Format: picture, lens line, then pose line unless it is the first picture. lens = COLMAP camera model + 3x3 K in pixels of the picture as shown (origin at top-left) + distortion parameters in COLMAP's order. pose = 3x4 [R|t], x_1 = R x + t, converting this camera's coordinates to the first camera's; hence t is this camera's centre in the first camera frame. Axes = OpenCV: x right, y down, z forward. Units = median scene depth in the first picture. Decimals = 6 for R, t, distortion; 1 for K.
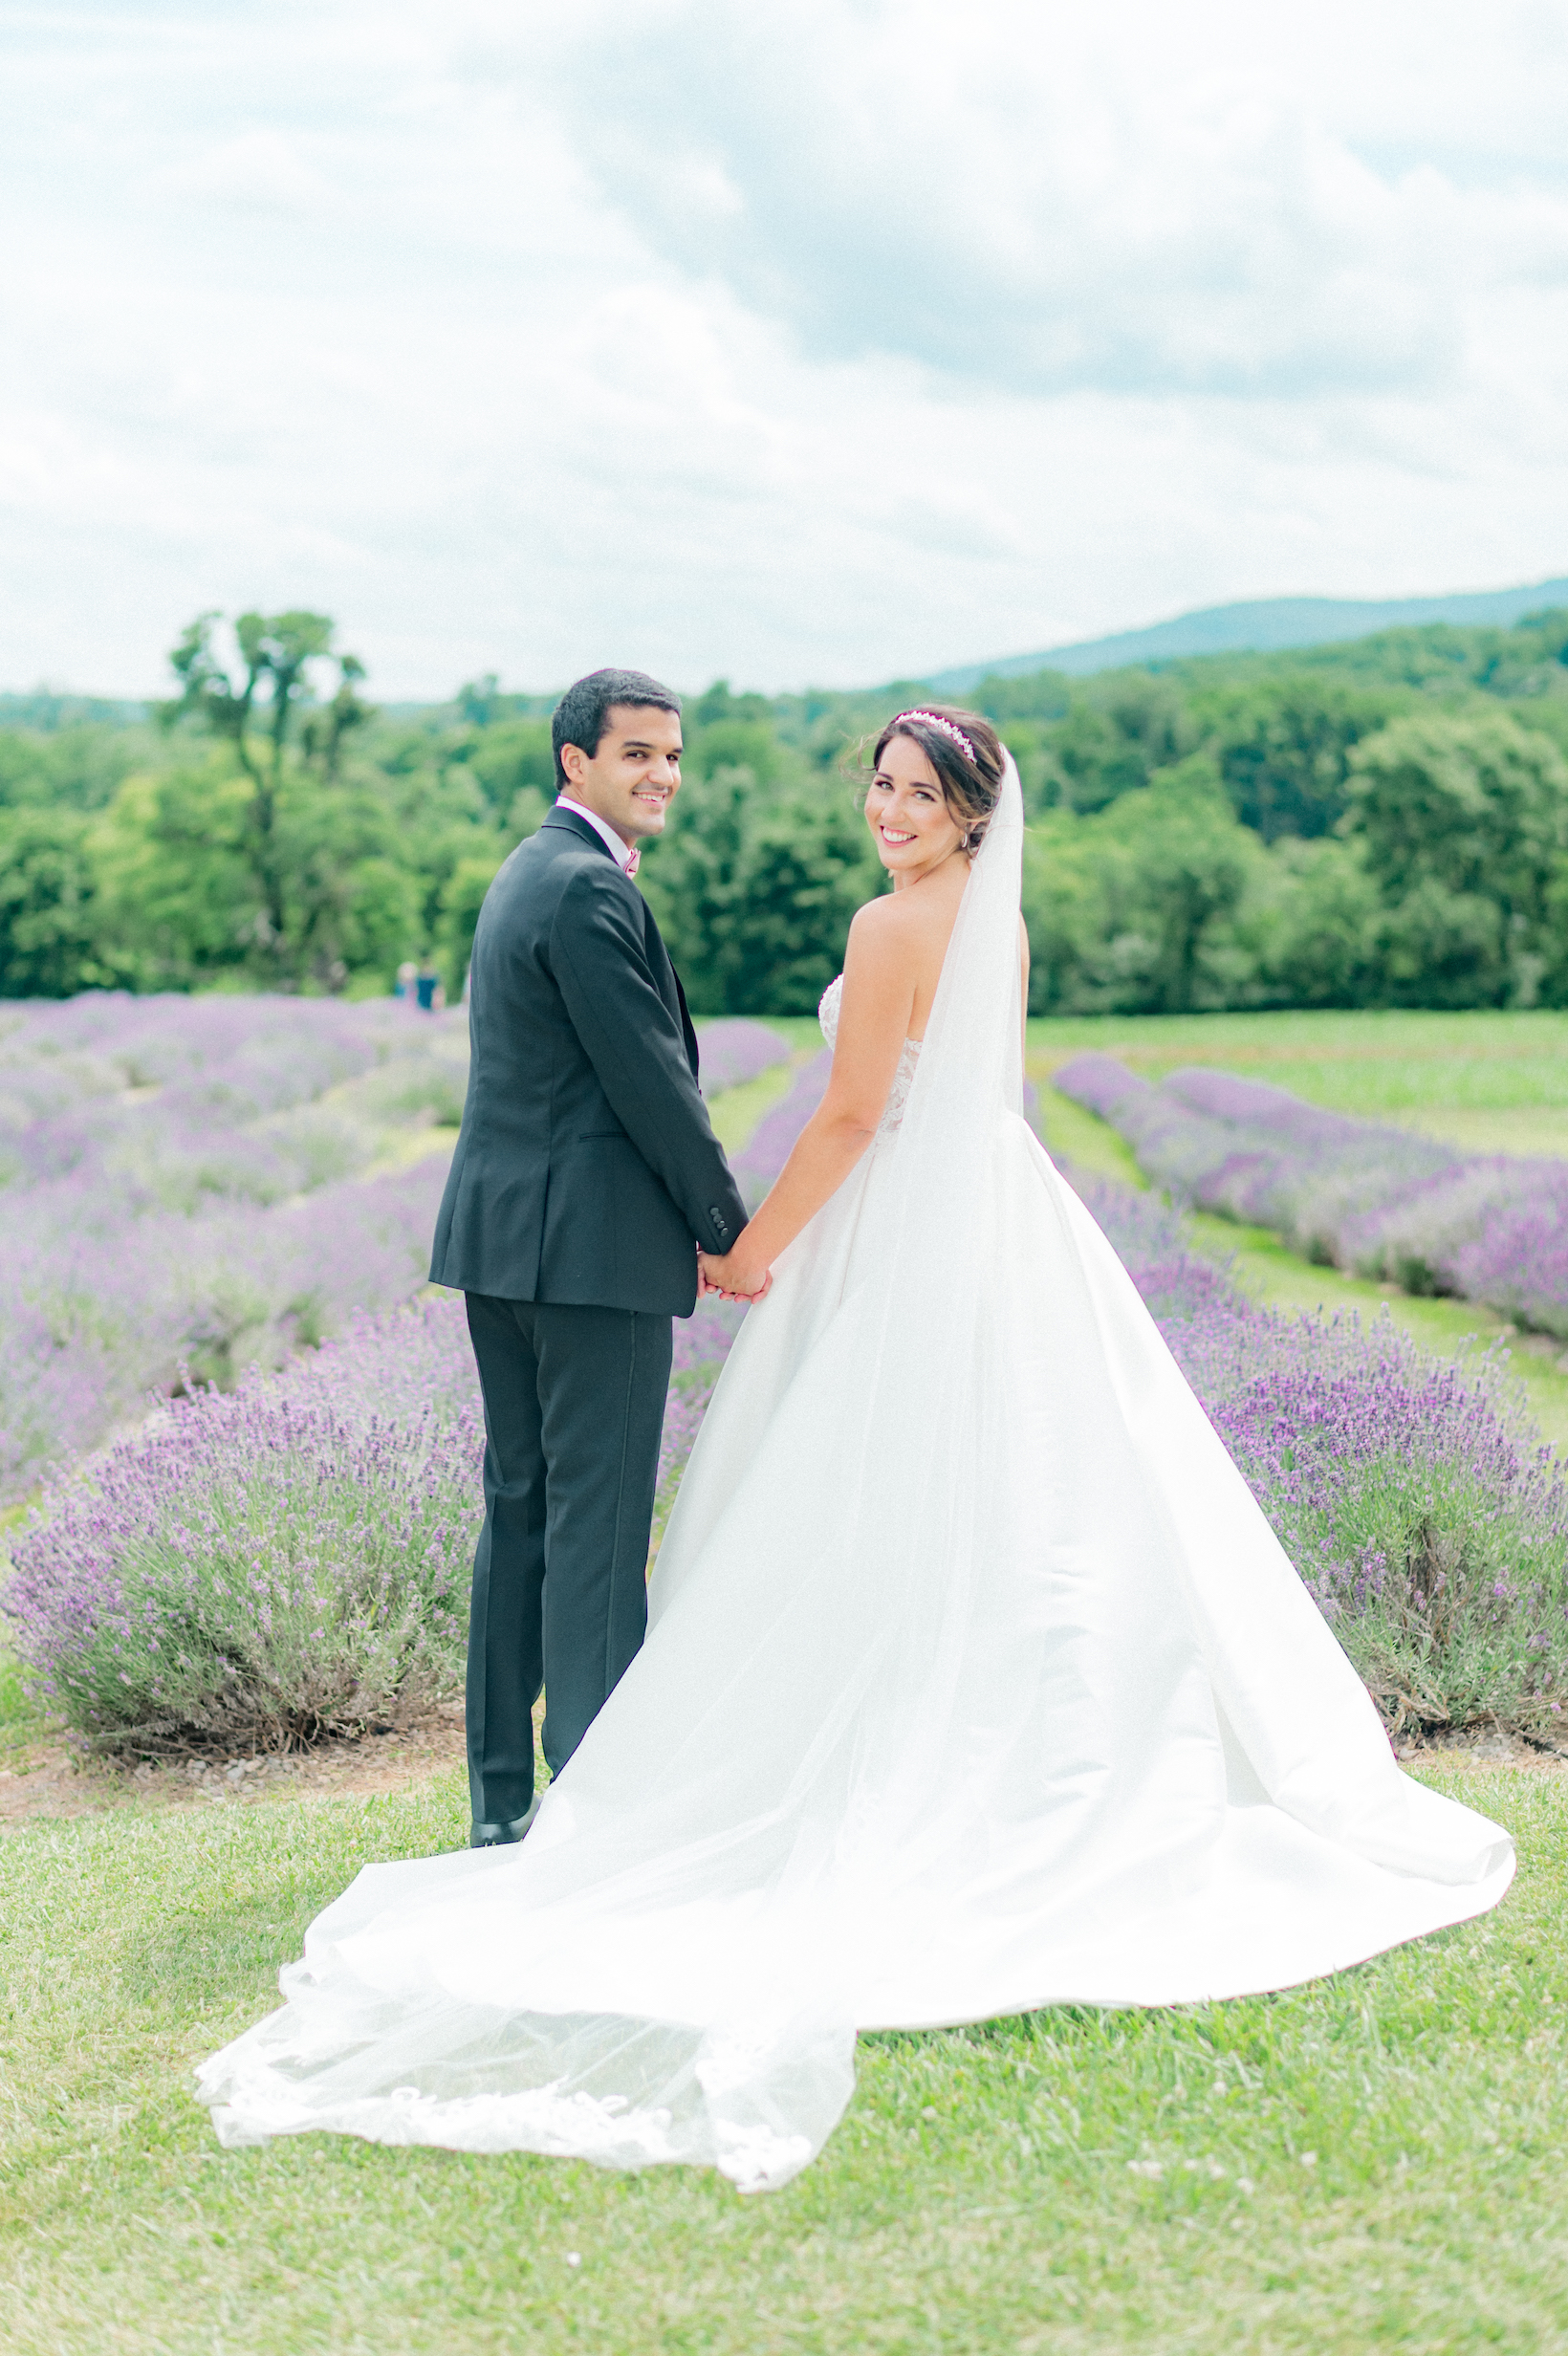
lens RADIAL K [[3880.2, 0, 784.0], [0, 3880.2, 1178.0], [0, 0, 1]] dist [-0.013275, -0.117392]
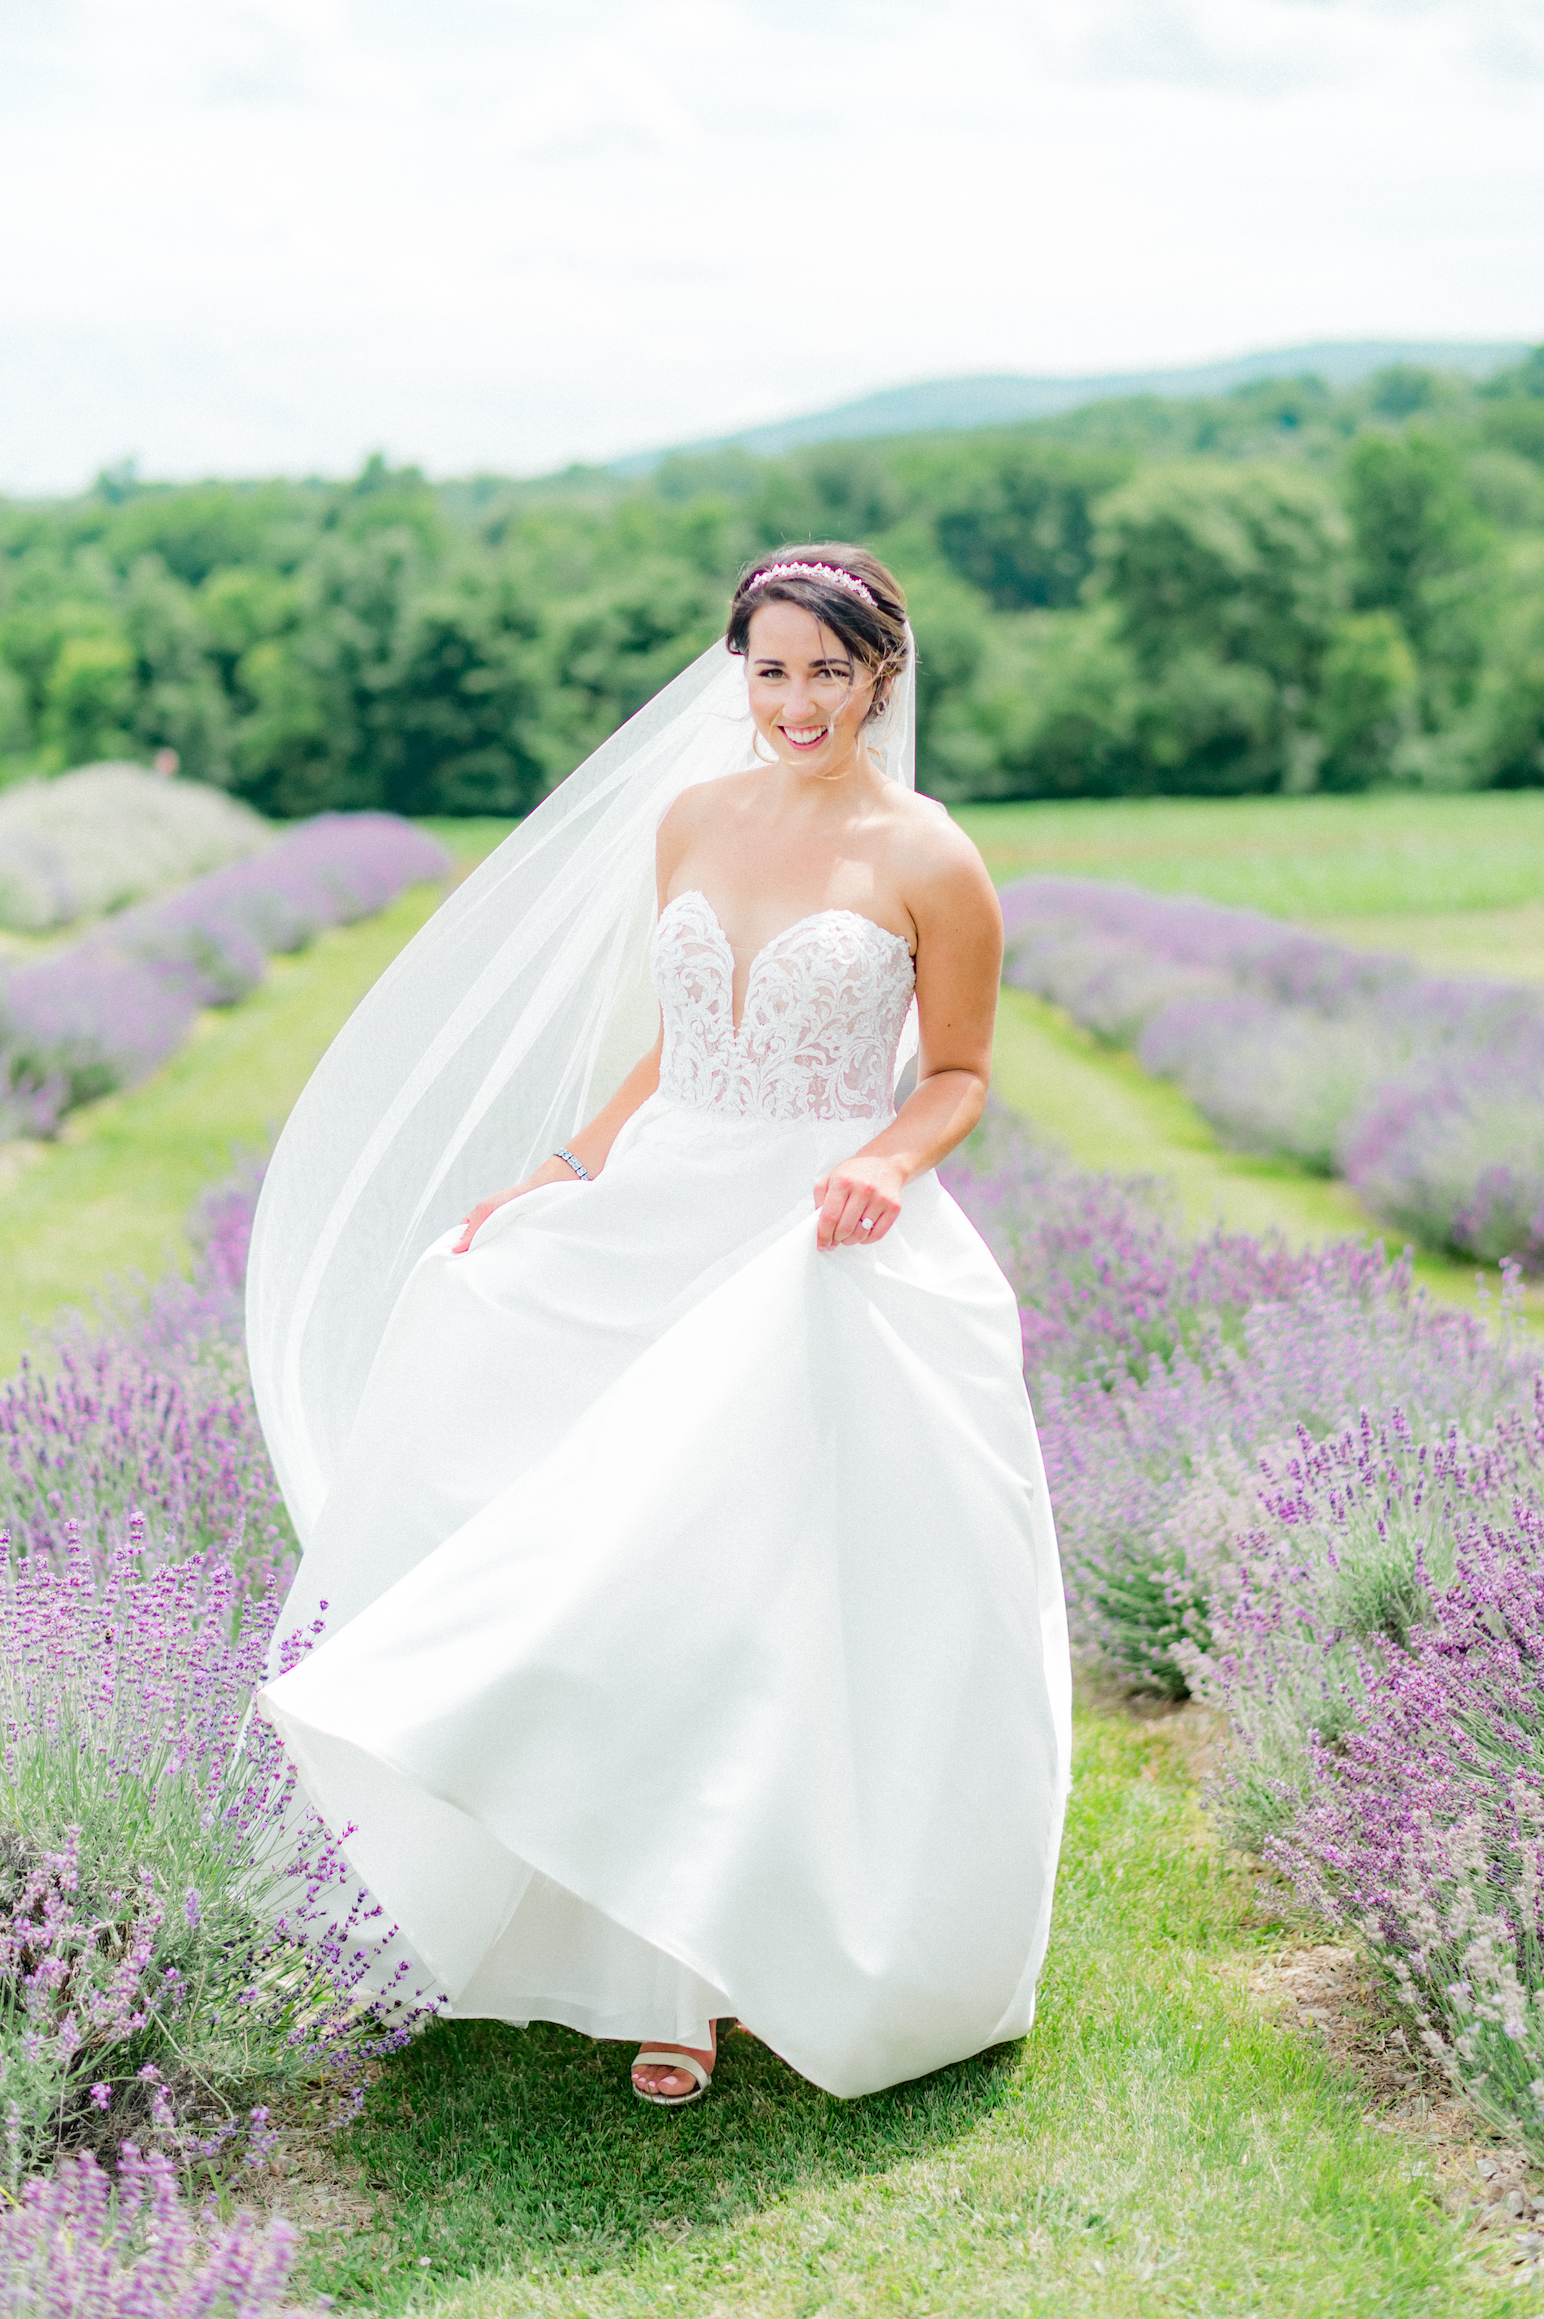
lens RADIAL K [[3819.4, 0, 772.0], [0, 3819.4, 1159.5], [0, 0, 1]] dist [-0.013275, -0.117392]
pose [[0.996609, -0.024865, 0.078434, 0.002341], [0.021233, 0.998678, 0.046811, -0.005563], [-0.079495, -0.044987, 0.995820, 0.177515]]
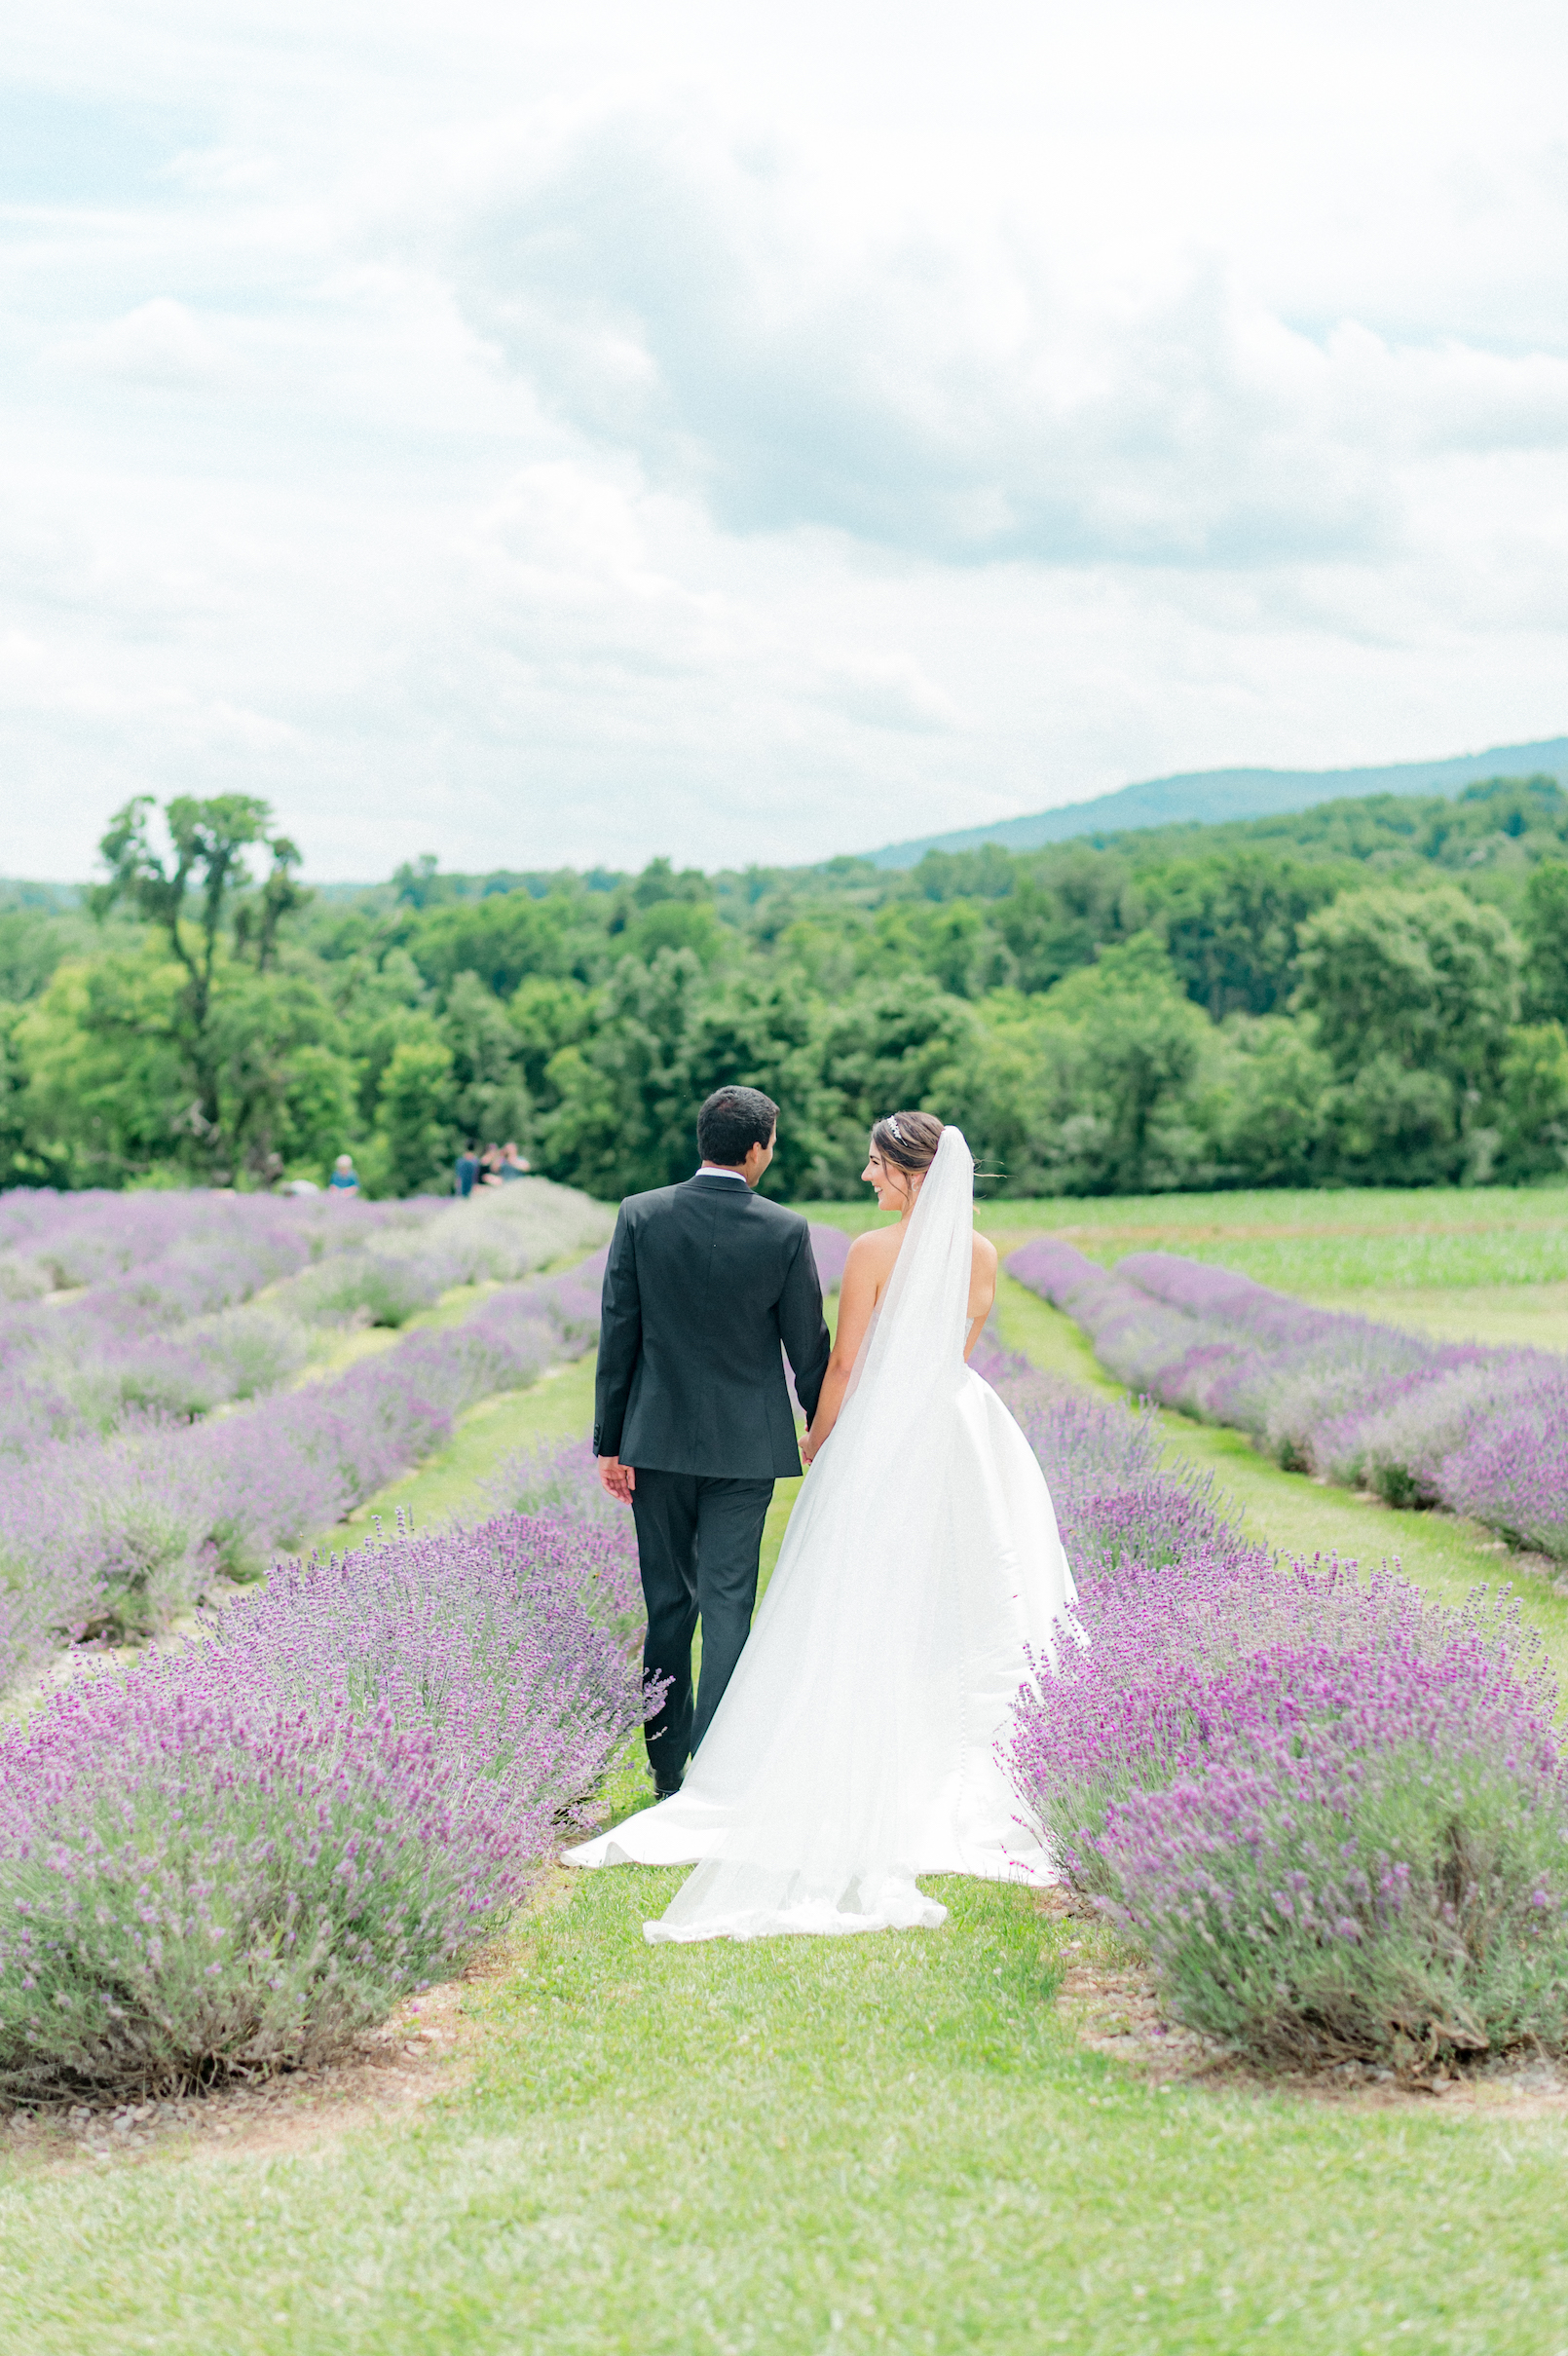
lens RADIAL K [[3921.7, 0, 784.0], [0, 3921.7, 1178.0], [0, 0, 1]] dist [-0.029245, 0.089351]
pose [[0.999835, -0.011454, 0.014094, -0.000028], [0.012089, 0.998878, -0.045780, -0.001994], [-0.013554, 0.045943, 0.998852, 0.009272]]
